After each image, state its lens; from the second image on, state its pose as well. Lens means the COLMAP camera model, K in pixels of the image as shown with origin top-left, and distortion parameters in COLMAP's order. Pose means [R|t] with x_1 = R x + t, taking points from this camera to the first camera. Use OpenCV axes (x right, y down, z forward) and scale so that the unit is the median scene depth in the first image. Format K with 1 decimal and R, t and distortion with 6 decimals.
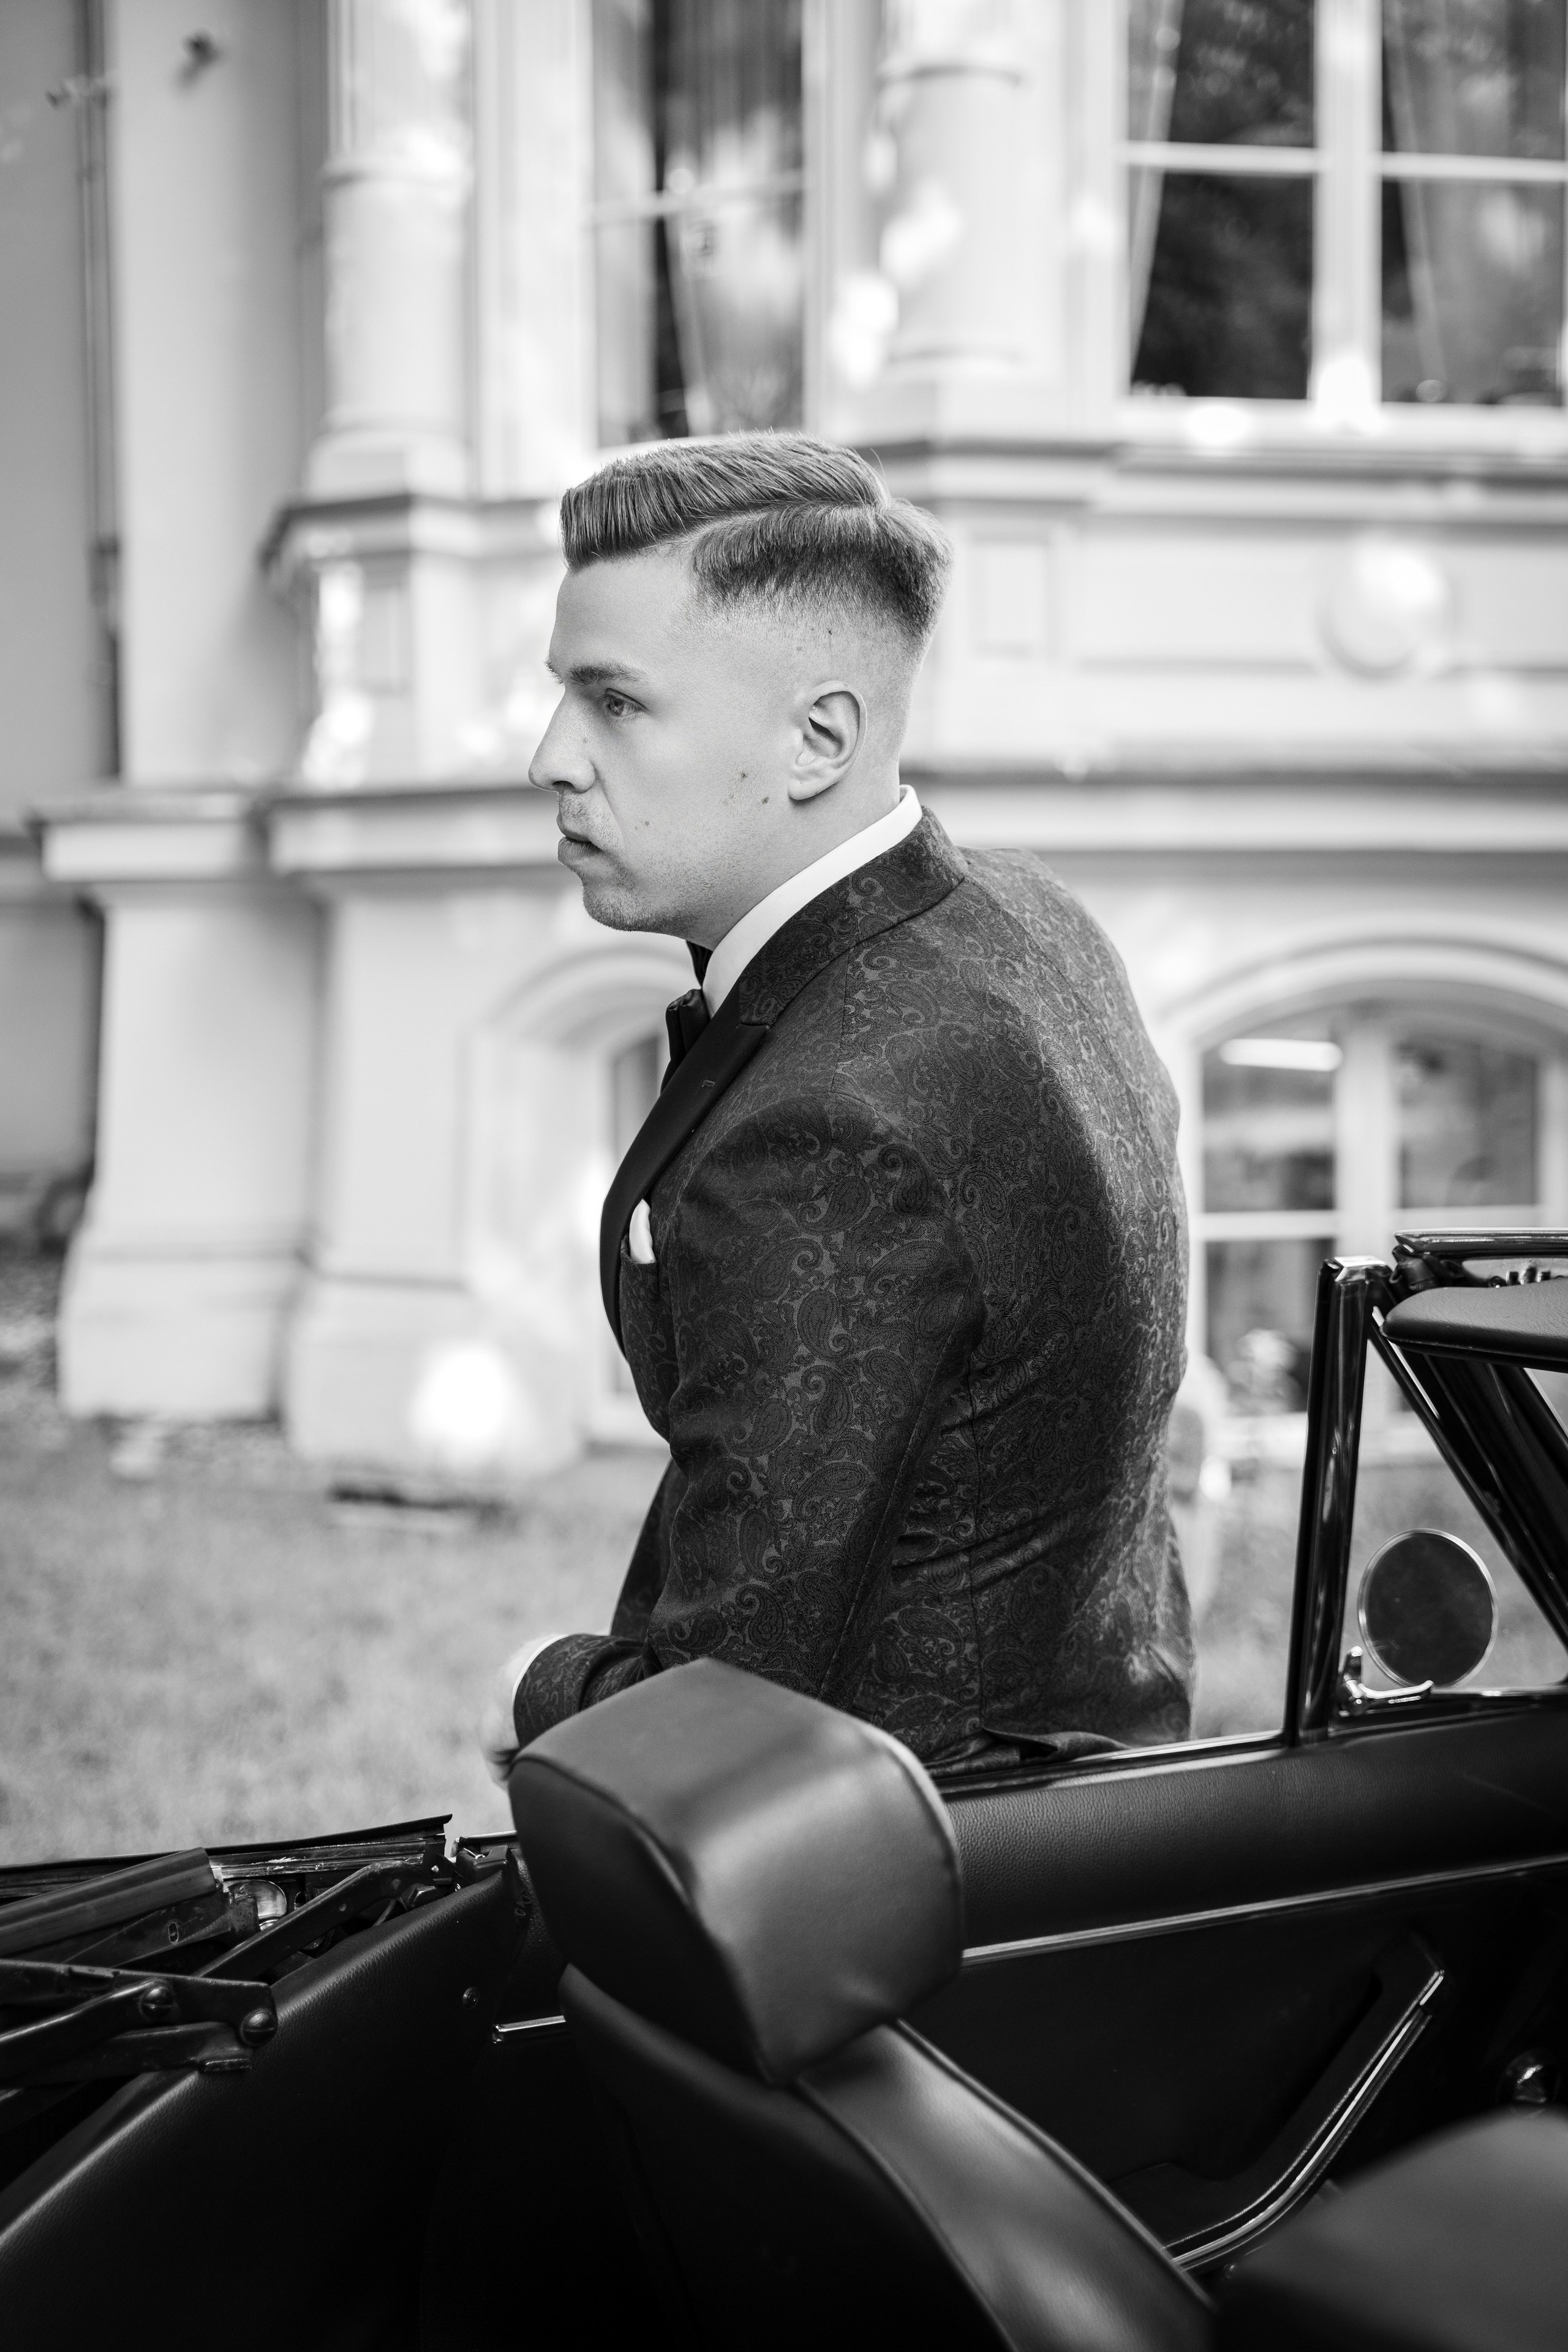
lens RADIAL K [[3327.7, 0, 758.4], [0, 3327.7, 1165.5], [0, 0, 1]] dist [0.025414, 0.000000]
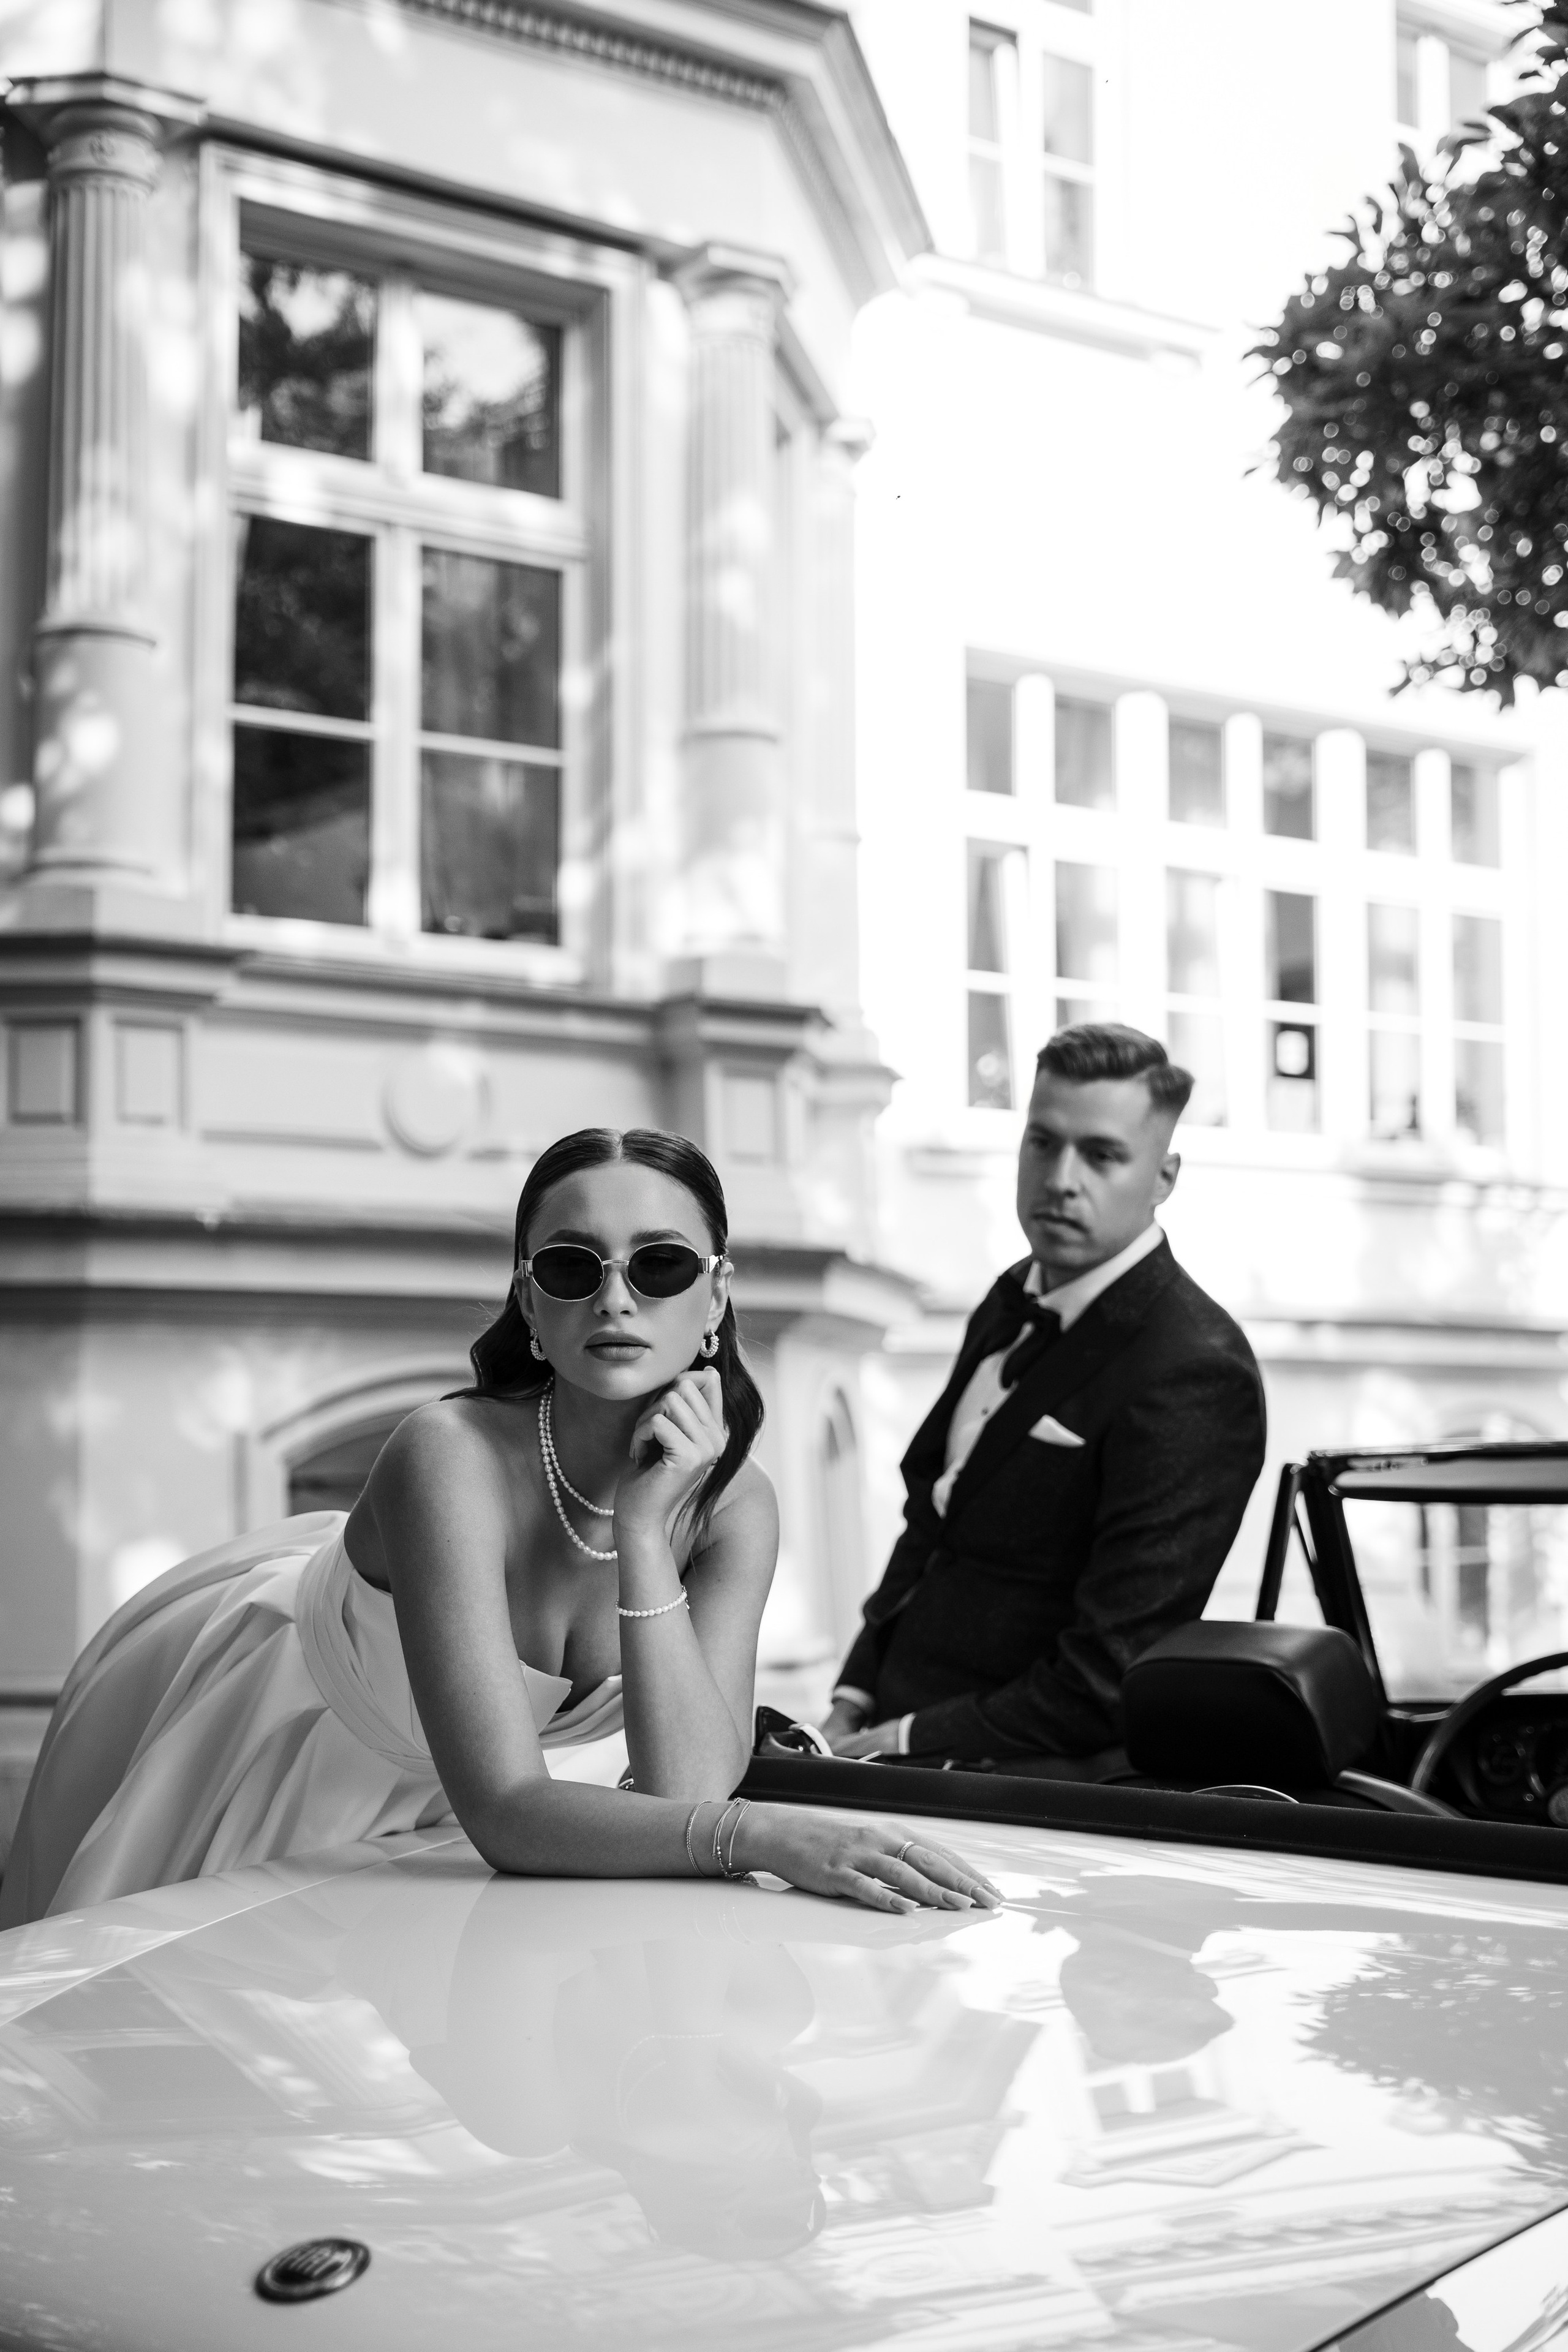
lens RADIAL K [[3365.5, 0, 732.6], [0, 3365.5, 1129.4], [0, 0, 1]] dist [0.080382, 0.000000]
pose [[0.914274, 0.047227, 0.402334, -0.196723], [0.015378, 0.988419, -0.150968, 0.027246], [-0.404805, 0.144213, 0.902960, -0.133207]]
